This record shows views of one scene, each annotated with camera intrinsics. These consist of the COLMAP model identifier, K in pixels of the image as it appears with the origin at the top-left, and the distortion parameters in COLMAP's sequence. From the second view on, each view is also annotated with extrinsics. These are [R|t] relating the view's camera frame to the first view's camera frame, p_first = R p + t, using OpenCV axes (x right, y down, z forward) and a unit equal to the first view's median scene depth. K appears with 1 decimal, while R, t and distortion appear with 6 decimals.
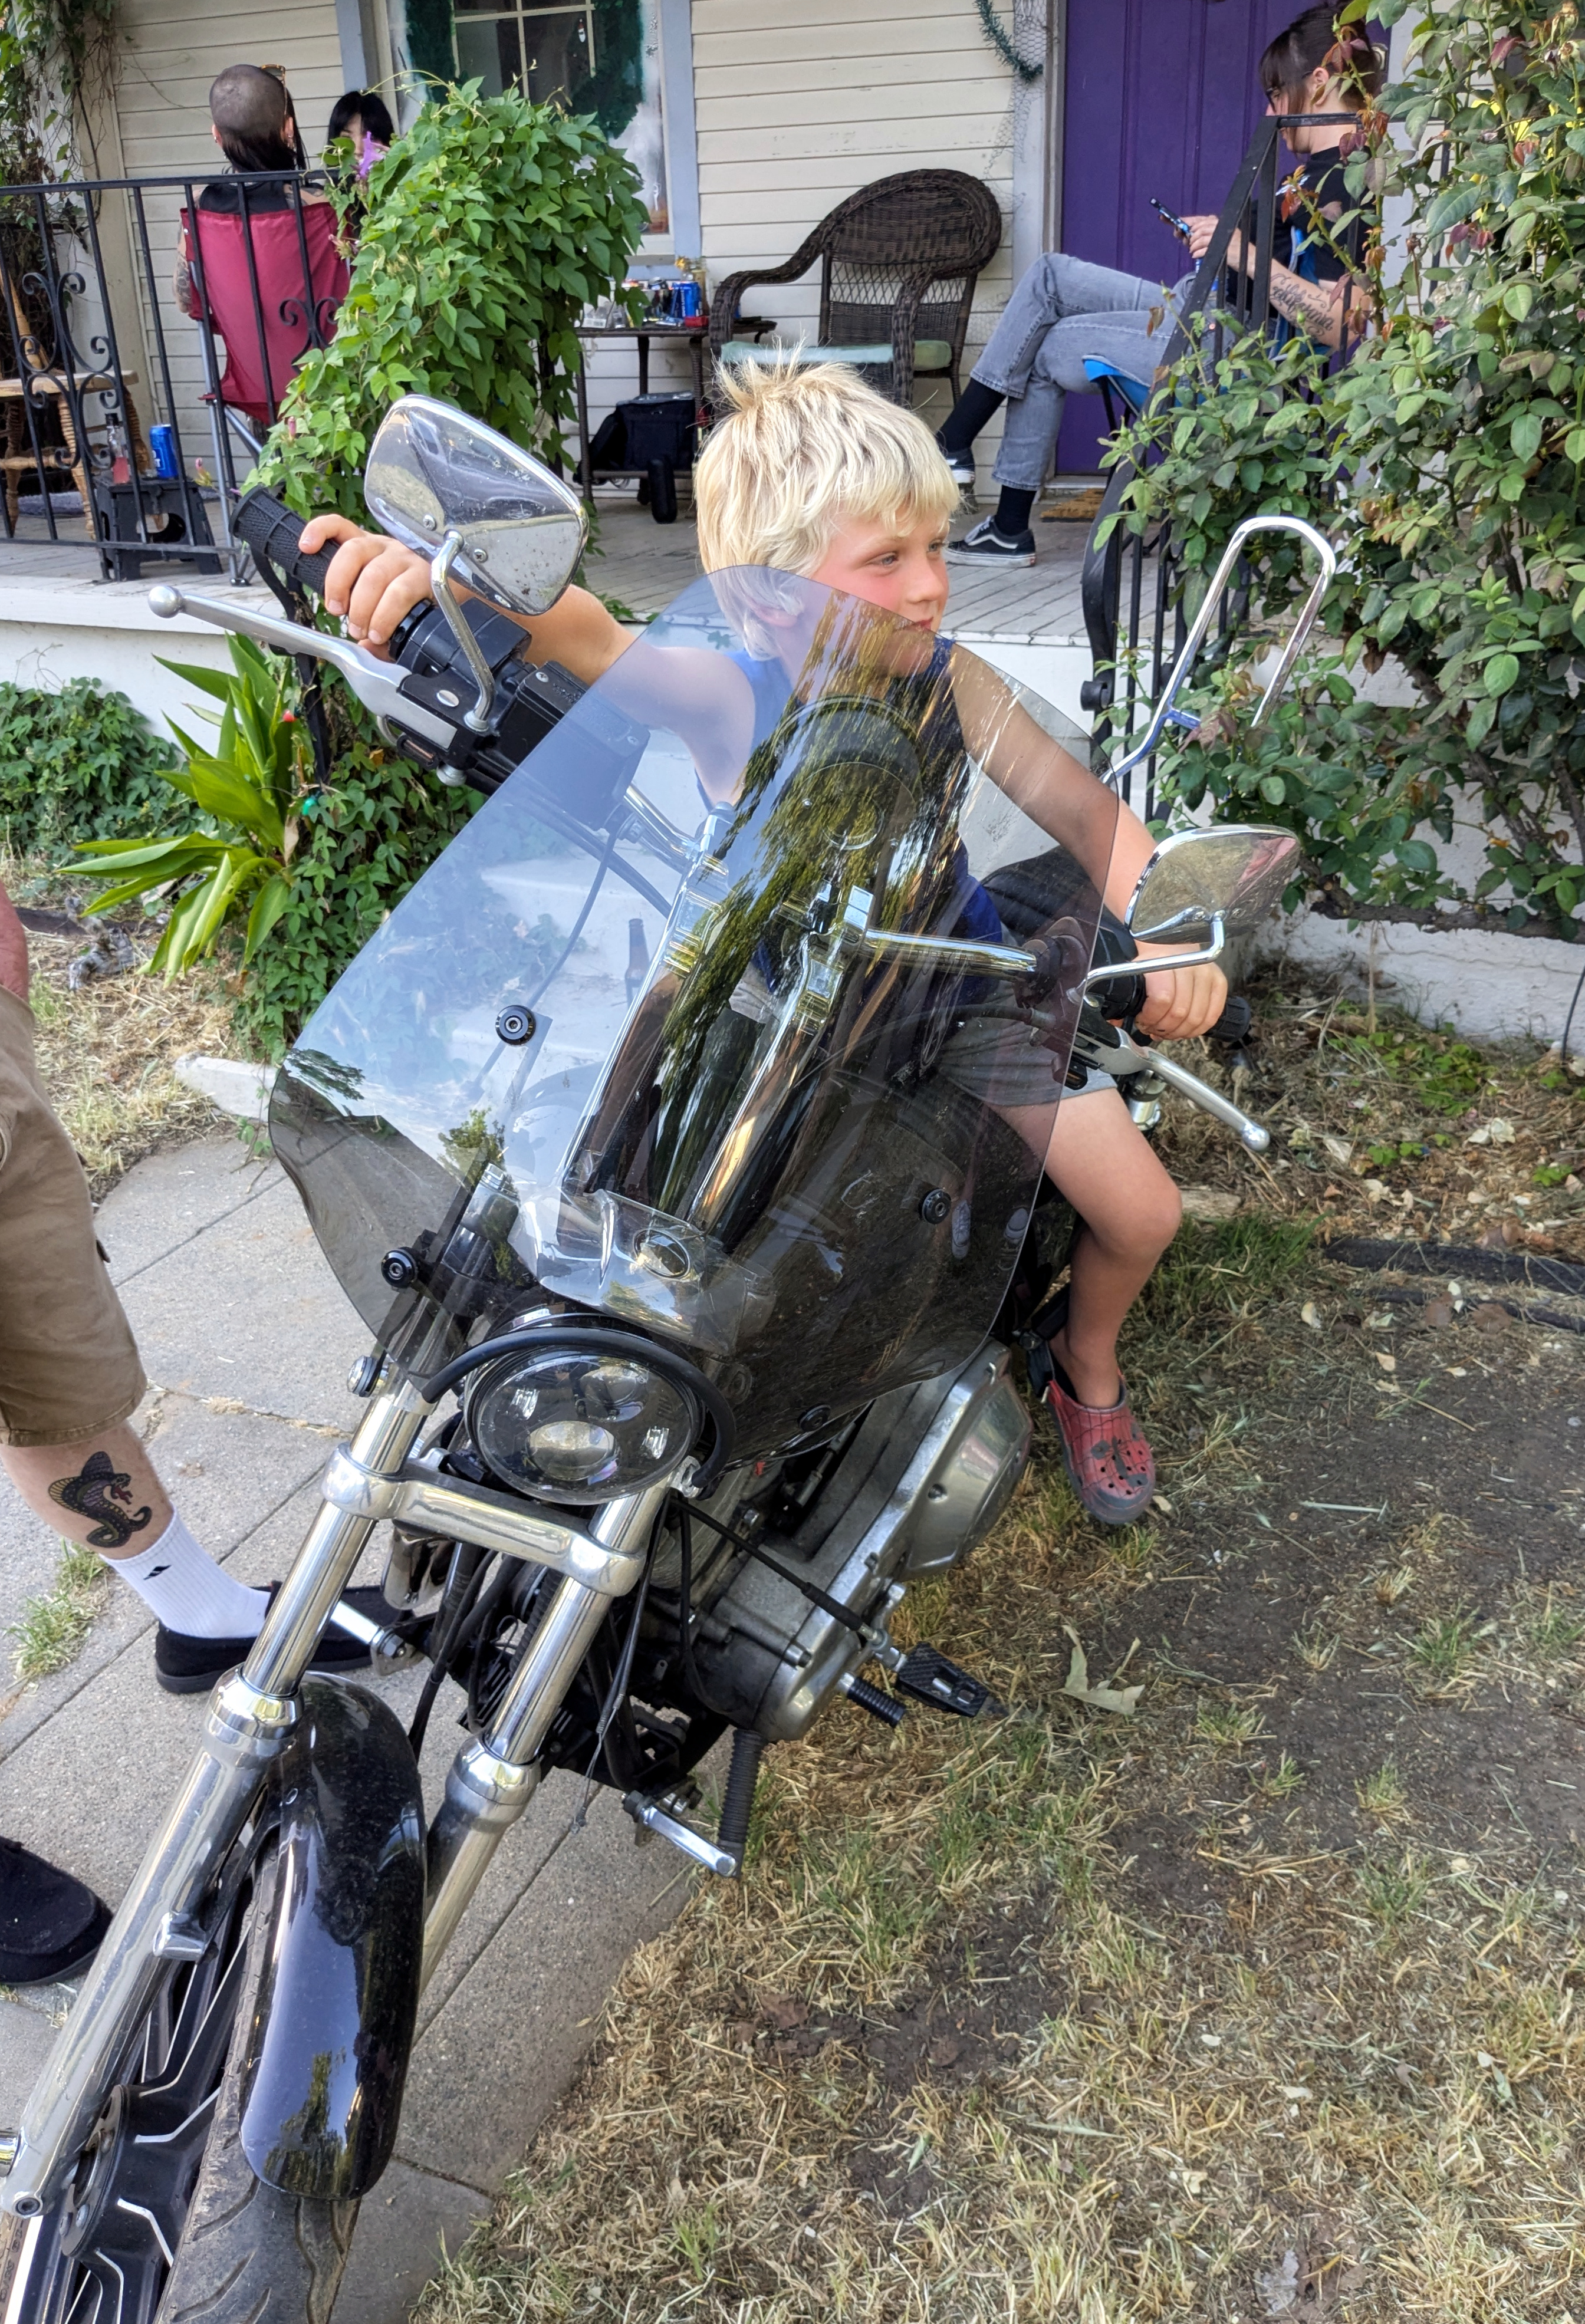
lens RADIAL K [[1924.5, 0, 793.0], [0, 1924.5, 1206.1], [0, 0, 1]] dist [-0.004609, -0.012412]
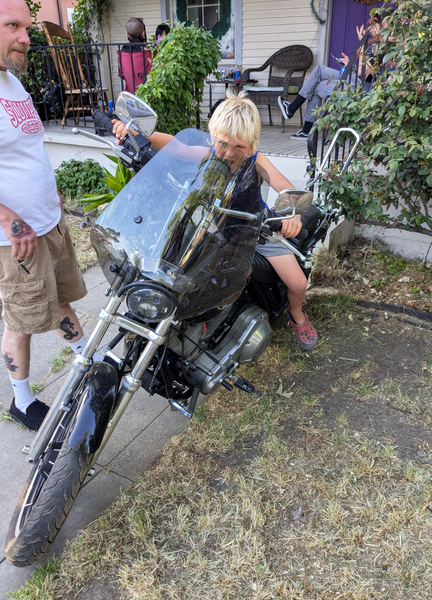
lens RADIAL K [[481.1, 0, 216.0], [0, 481.1, 300.0], [0, 0, 1]] dist [-0.002621, -0.009108]
pose [[0.992588, 0.070609, -0.098910, 0.090990], [-0.070916, 0.997482, 0.000410, 0.046638], [0.098690, 0.006607, 0.995096, -0.099980]]
